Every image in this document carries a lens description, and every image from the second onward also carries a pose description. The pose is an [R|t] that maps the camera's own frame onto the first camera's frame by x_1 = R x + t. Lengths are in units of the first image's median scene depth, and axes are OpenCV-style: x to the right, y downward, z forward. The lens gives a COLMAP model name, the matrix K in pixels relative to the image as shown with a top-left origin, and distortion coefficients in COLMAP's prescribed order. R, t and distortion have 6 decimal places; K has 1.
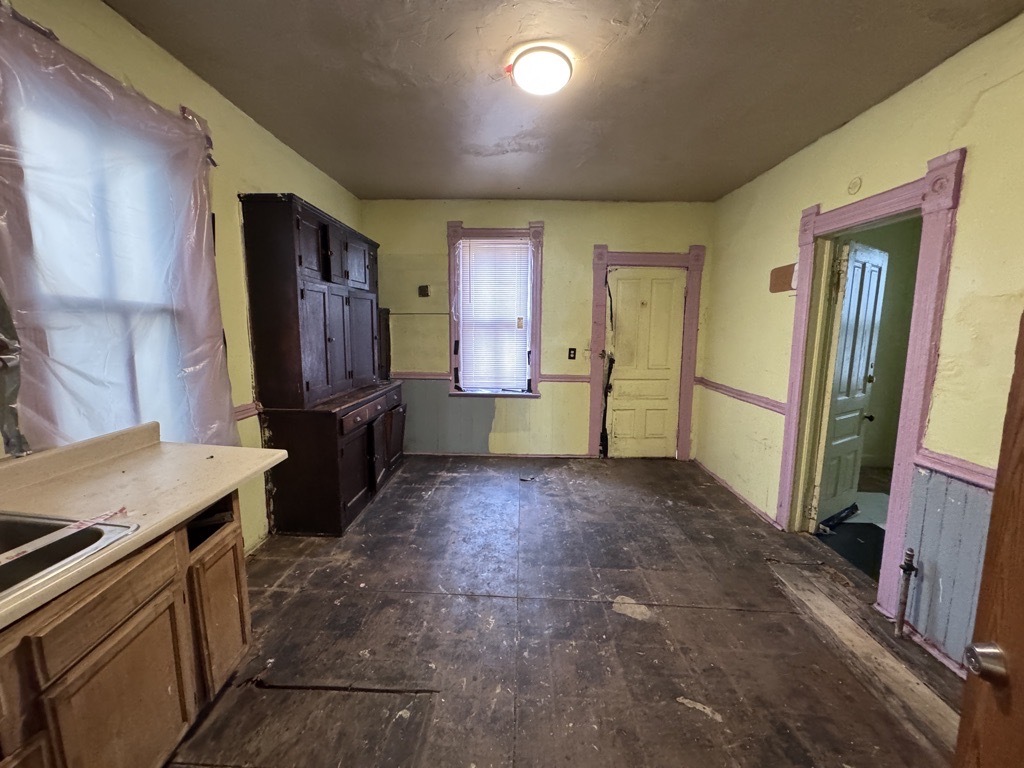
lens RADIAL K [[405.7, 0, 513.0], [0, 405.7, 381.2], [0, 0, 1]] dist [-0.003576, 0.000401]
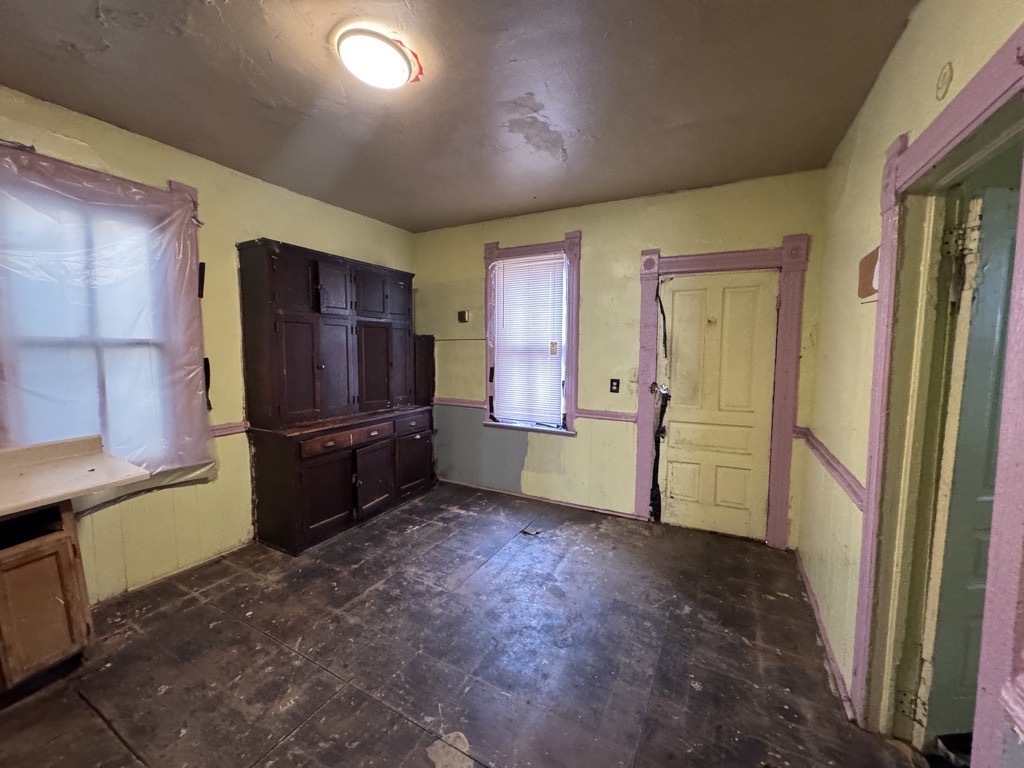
lens RADIAL K [[405.7, 0, 512.9], [0, 405.7, 381.8], [0, 0, 1]] dist [-0.003576, 0.000401]
pose [[0.894644, 0.031798, -0.445648, 0.334977], [-0.054261, 0.997814, -0.037733, -0.035069], [0.443473, 0.057939, 0.894413, 0.187972]]
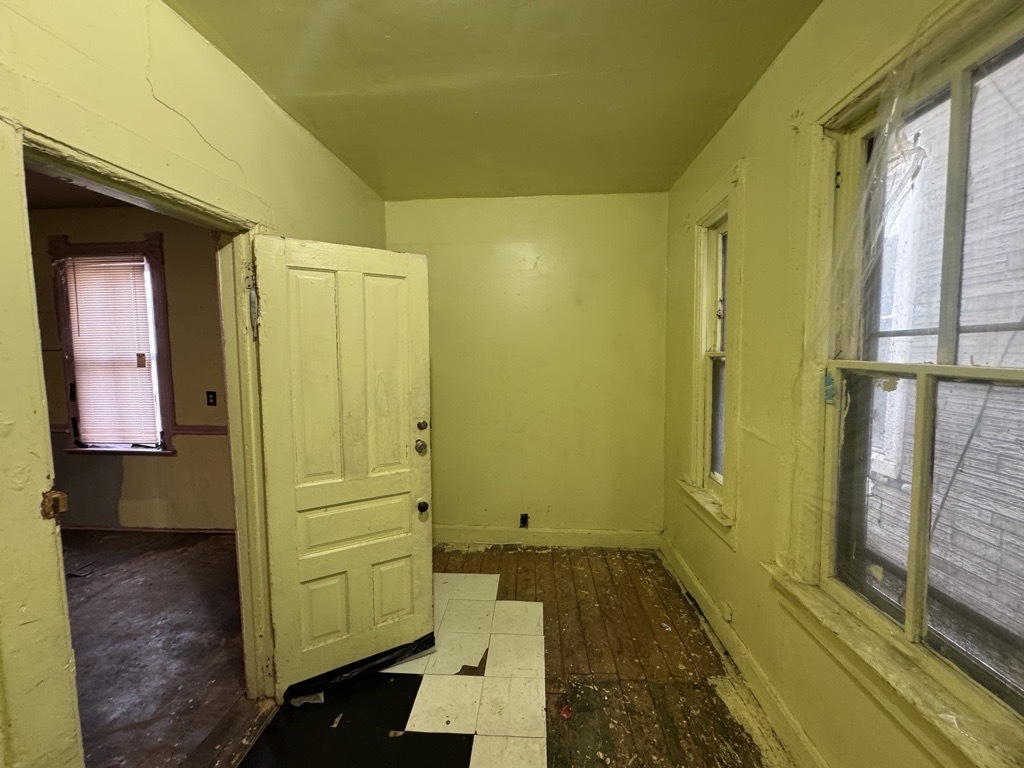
lens RADIAL K [[405.7, 0, 513.4], [0, 405.7, 382.5], [0, 0, 1]] dist [-0.003576, 0.000401]
pose [[0.998837, -0.014531, -0.045963, 0.782232], [0.012145, 0.998585, -0.051783, -0.052892], [0.046650, 0.051164, 0.997600, 0.259900]]
